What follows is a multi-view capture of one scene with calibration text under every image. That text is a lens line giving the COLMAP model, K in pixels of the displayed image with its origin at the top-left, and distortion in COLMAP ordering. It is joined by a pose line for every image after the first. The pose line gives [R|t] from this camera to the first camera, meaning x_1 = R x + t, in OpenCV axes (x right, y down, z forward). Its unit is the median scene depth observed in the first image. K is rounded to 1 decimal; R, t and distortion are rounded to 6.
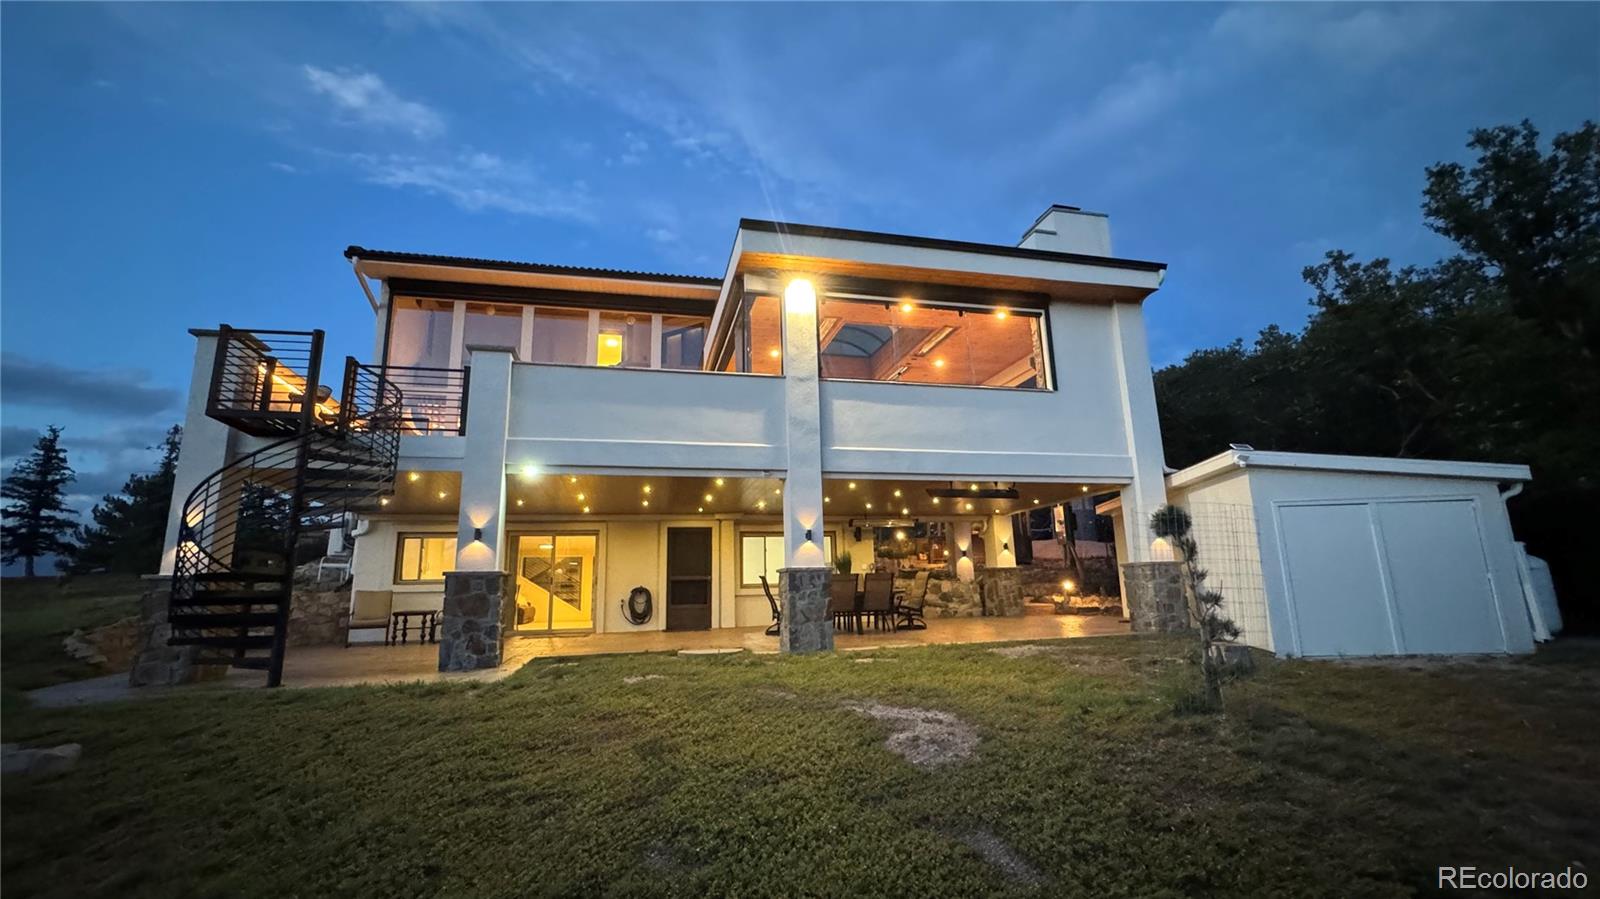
lens RADIAL K [[680.8, 0, 793.6], [0, 680.8, 447.9], [0, 0, 1]] dist [0.001521, 0.002037]
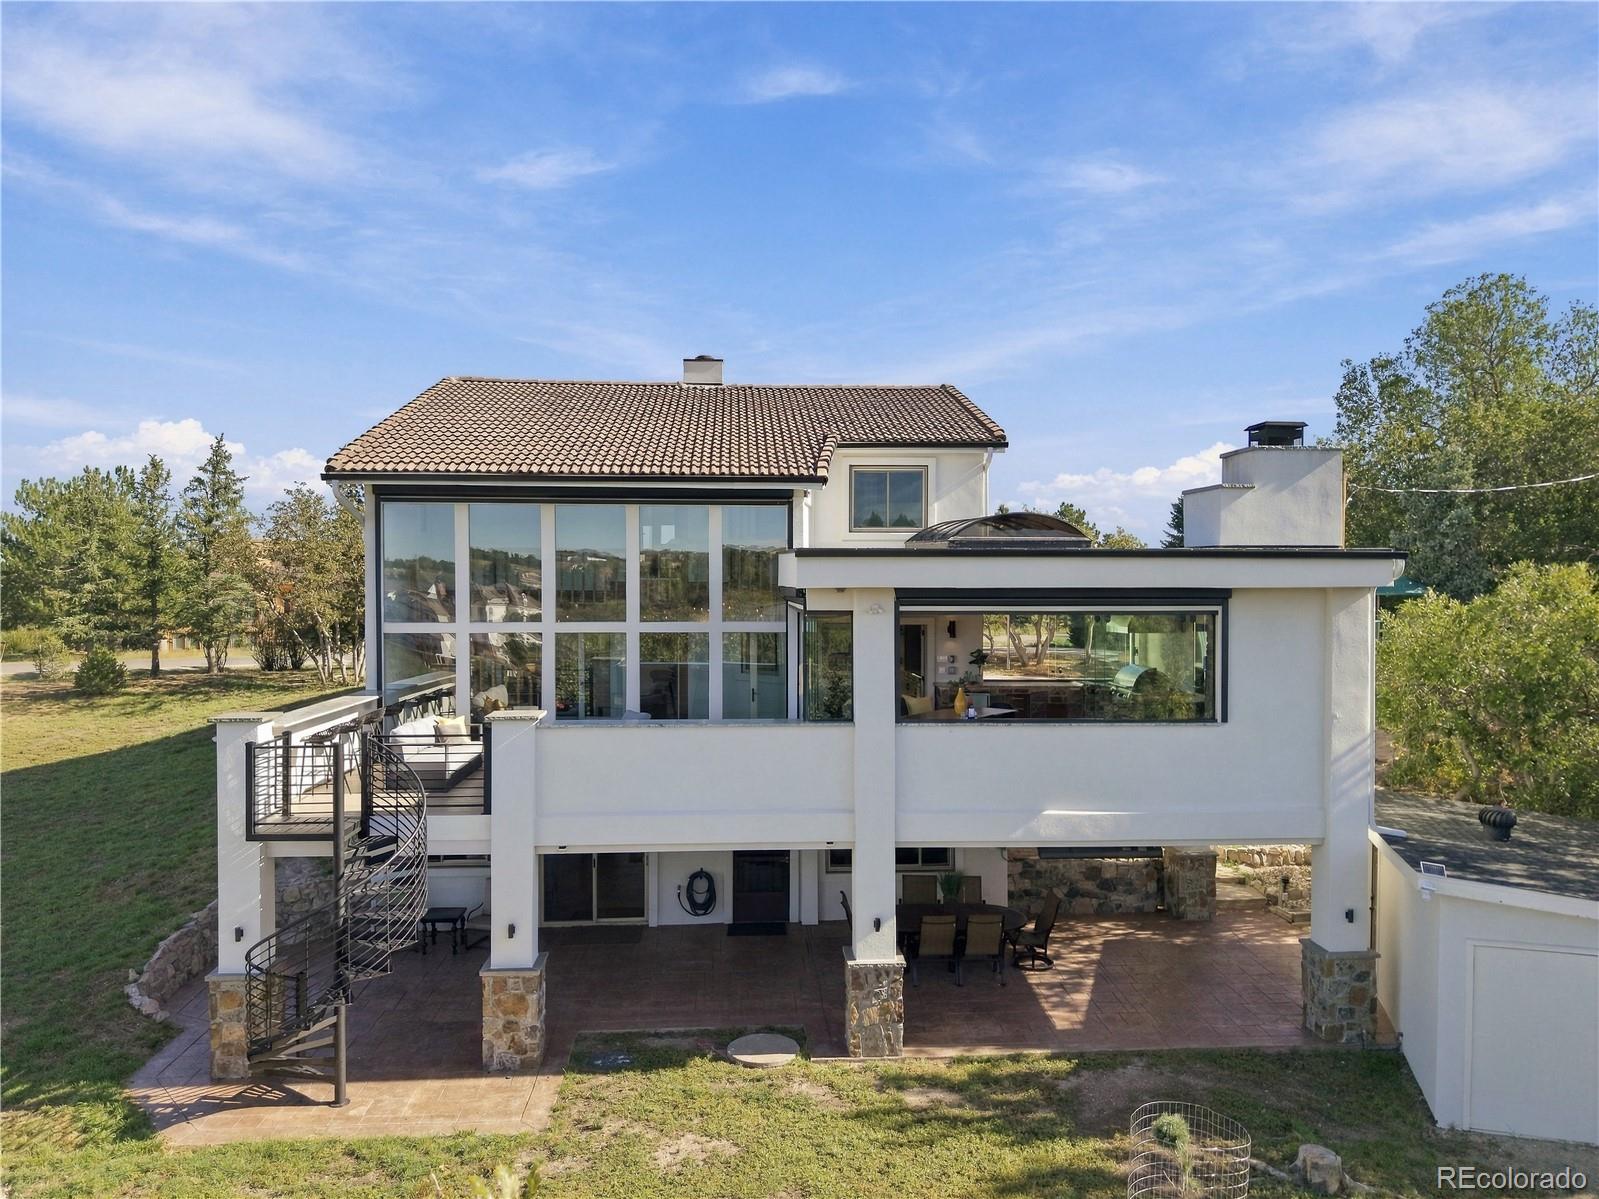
lens RADIAL K [[1141.3, 0, 799.8], [0, 1141.3, 611.3], [0, 0, 1]] dist [0.013519, 0.002328]
pose [[0.986240, 0.027074, -0.163090, 0.126546], [0.008630, 0.976722, 0.214335, -0.479169], [0.165096, -0.212794, 0.963048, -0.261205]]
